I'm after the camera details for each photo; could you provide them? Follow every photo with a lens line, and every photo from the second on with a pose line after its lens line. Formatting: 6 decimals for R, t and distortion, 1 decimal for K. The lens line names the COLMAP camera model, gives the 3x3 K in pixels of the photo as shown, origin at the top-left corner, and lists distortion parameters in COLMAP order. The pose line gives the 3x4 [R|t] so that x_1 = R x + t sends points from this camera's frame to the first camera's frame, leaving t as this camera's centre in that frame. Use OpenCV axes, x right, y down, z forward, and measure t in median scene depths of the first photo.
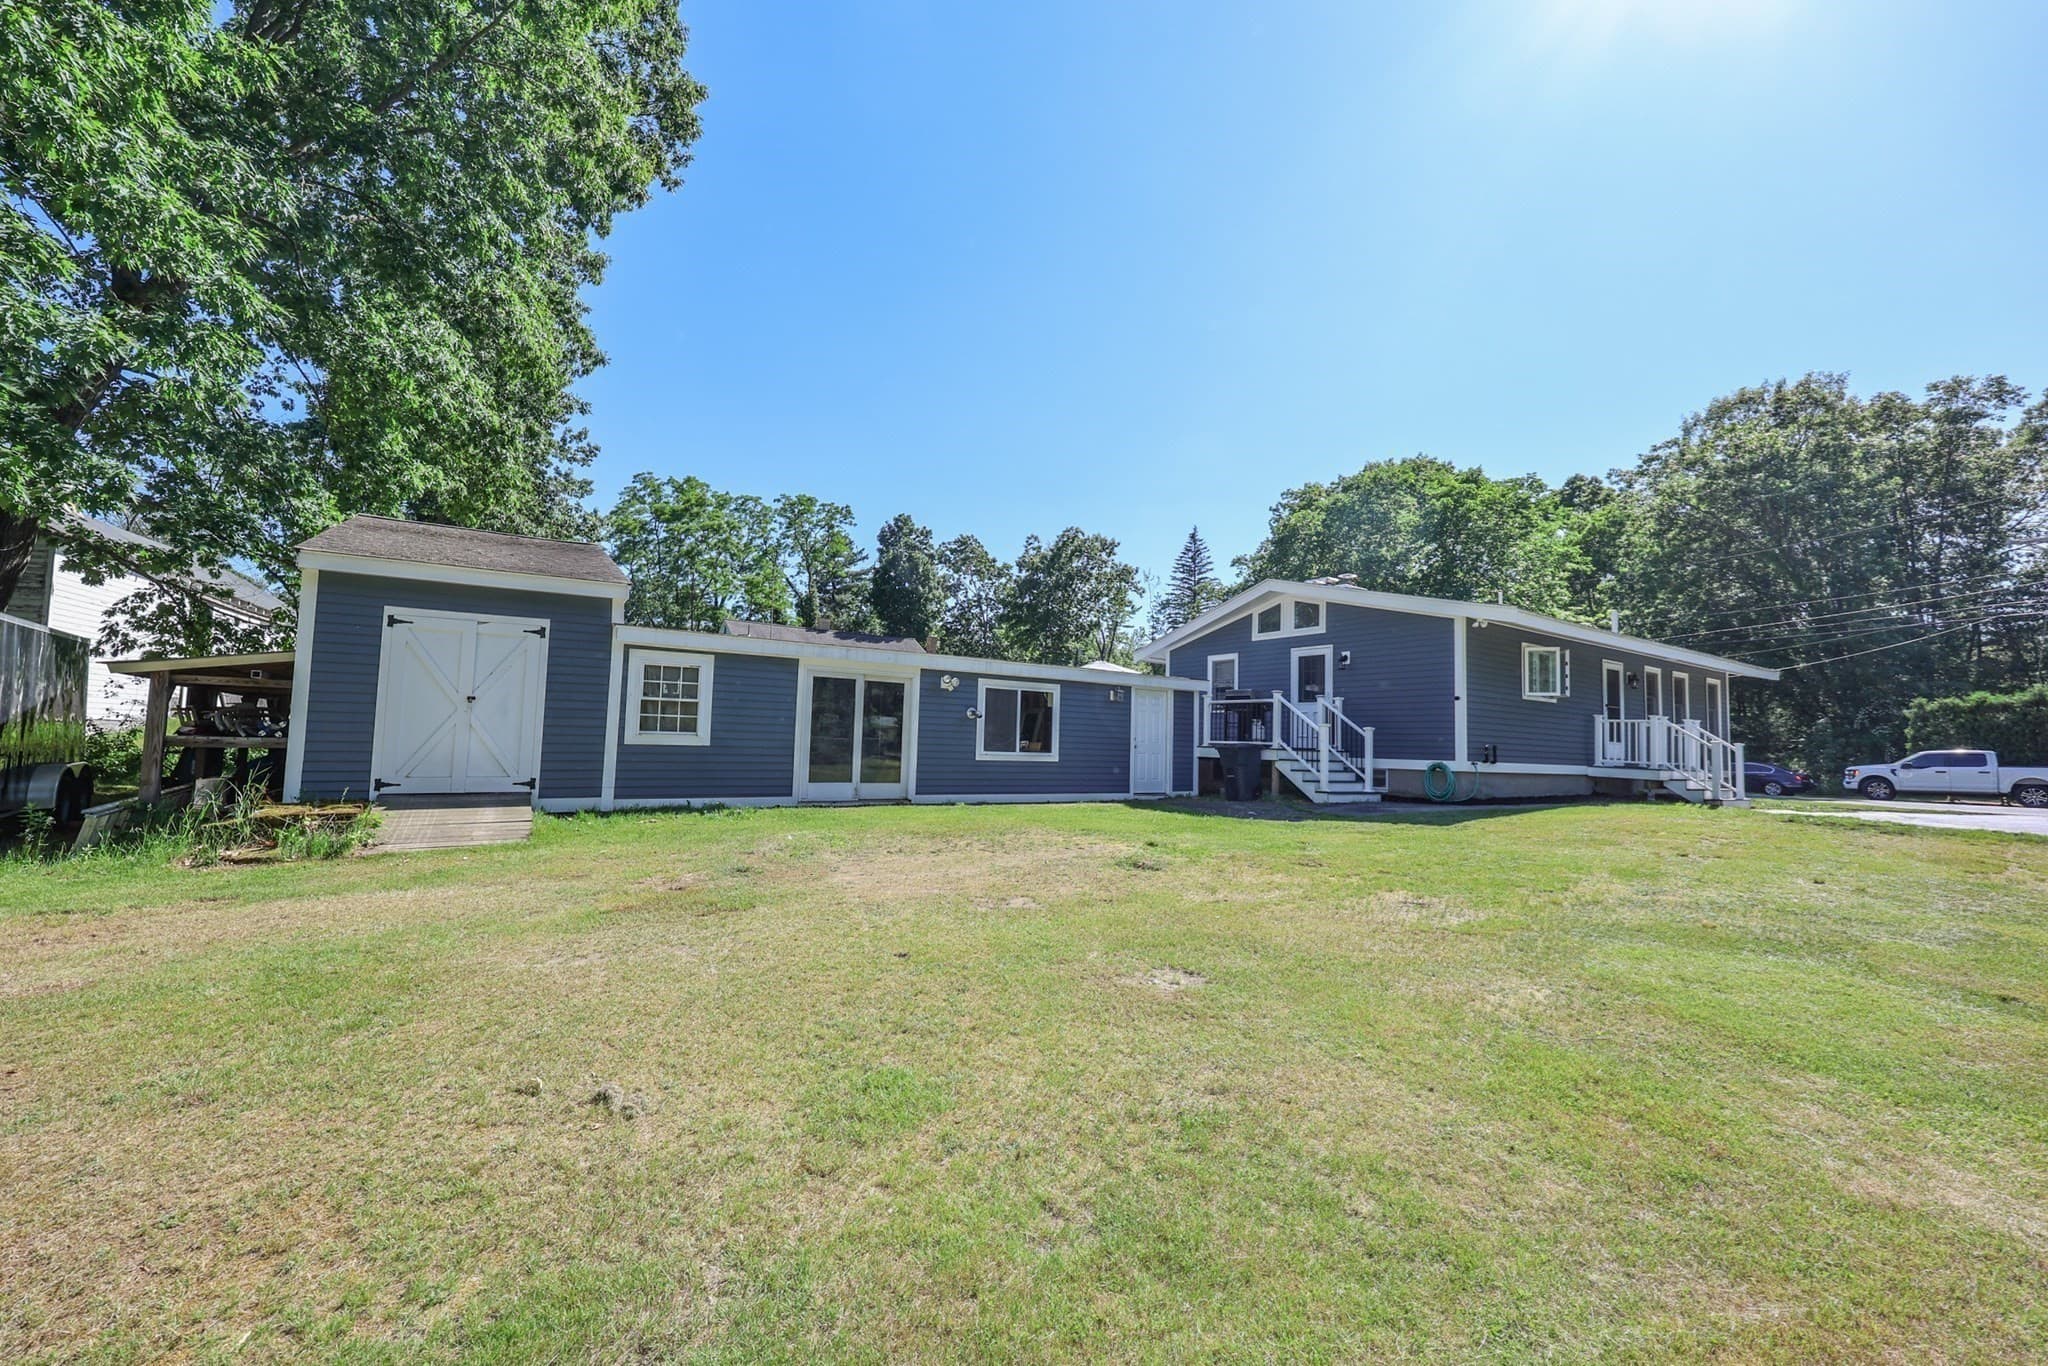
lens RADIAL K [[833.2, 0, 1004.1], [0, 833.2, 670.3], [0, 0, 1]] dist [-0.007774, 0.001389]
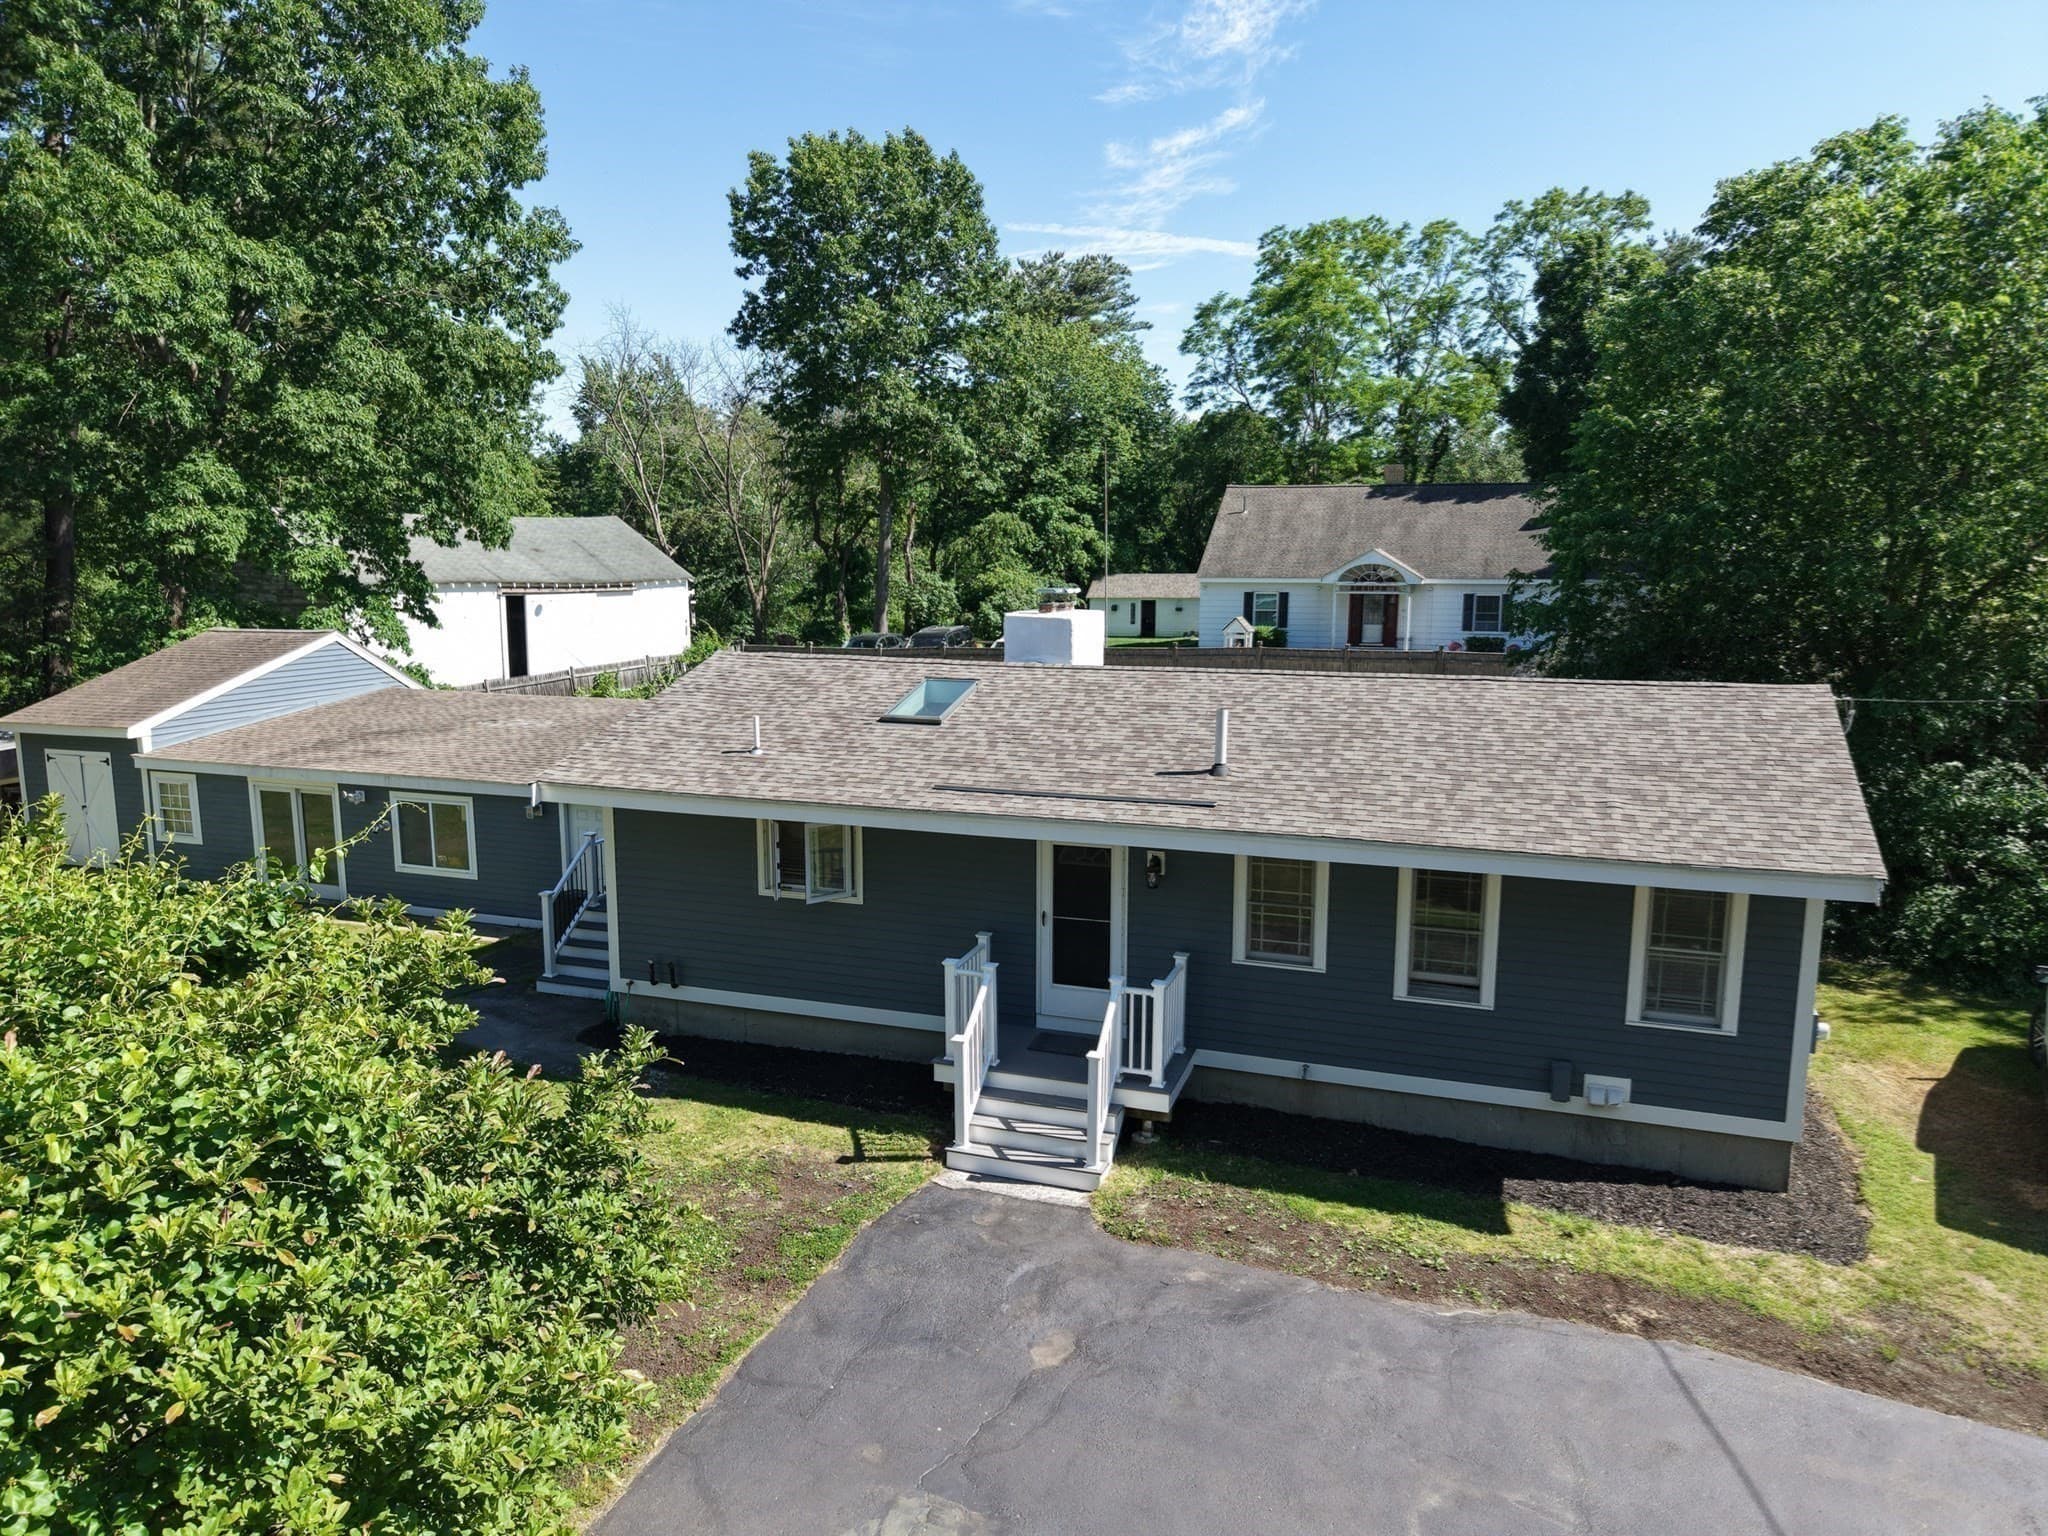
lens RADIAL K [[1401.7, 0, 1012.5], [0, 1401.7, 775.0], [0, 0, 1]] dist [0.006274, 0.008098]
pose [[0.602473, 0.095104, -0.792453, 1.662746], [0.096305, 0.976959, 0.190464, -0.243777], [0.792308, -0.191067, 0.579432, 0.613964]]
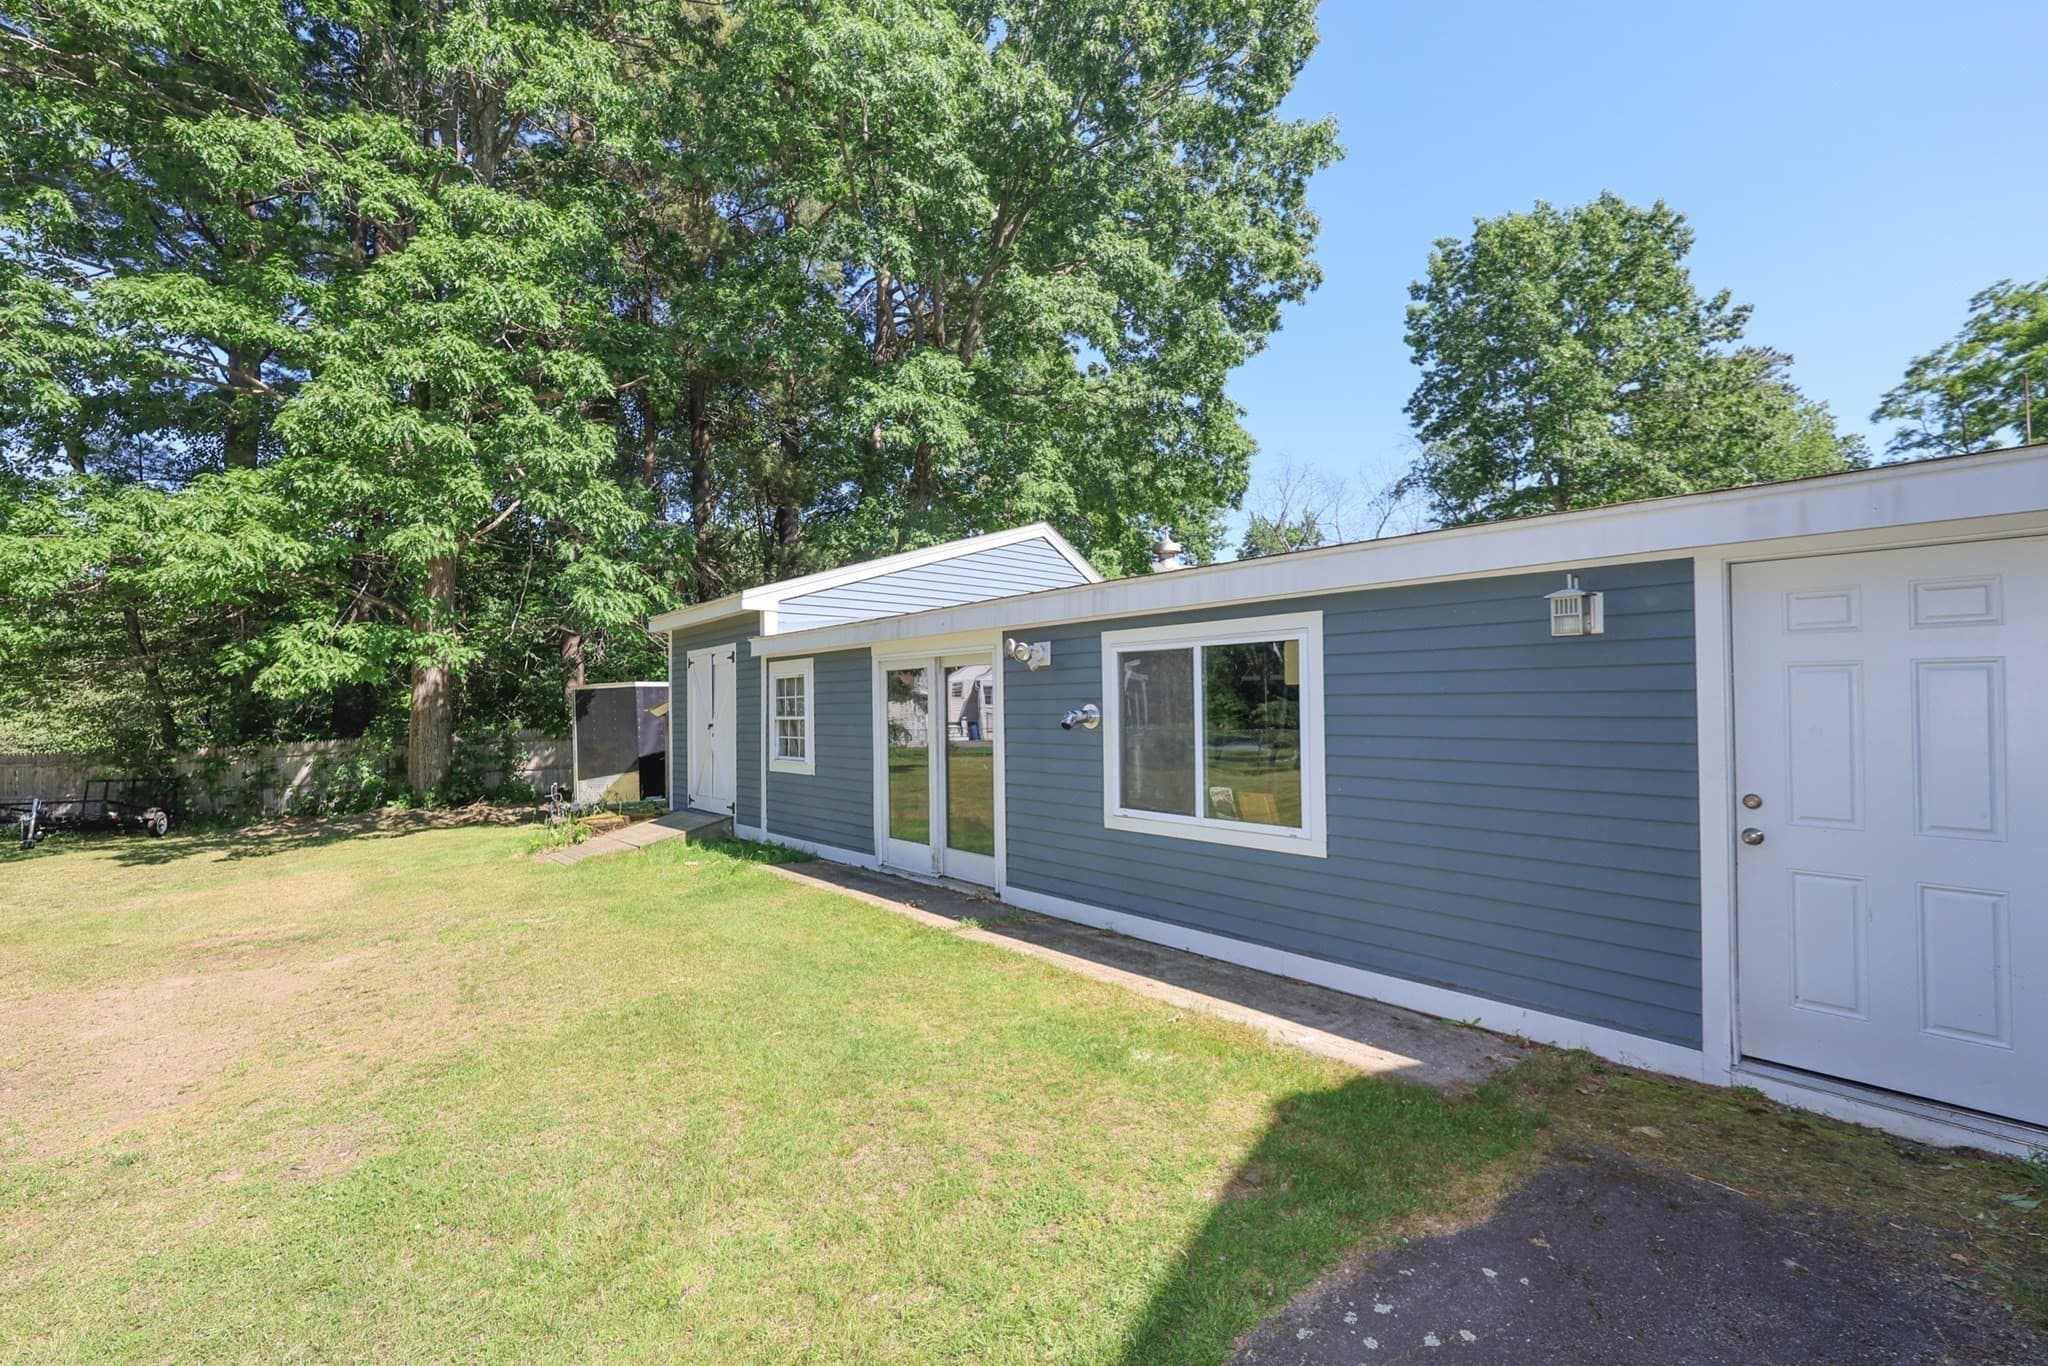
lens RADIAL K [[893.9, 0, 1012.9], [0, 893.9, 692.1], [0, 0, 1]] dist [-0.001546, 0.000162]
pose [[0.139525, -0.048208, -0.989044, 0.394681], [0.099593, 0.994433, -0.034421, 0.049109], [0.985197, -0.093700, 0.143550, 0.865072]]
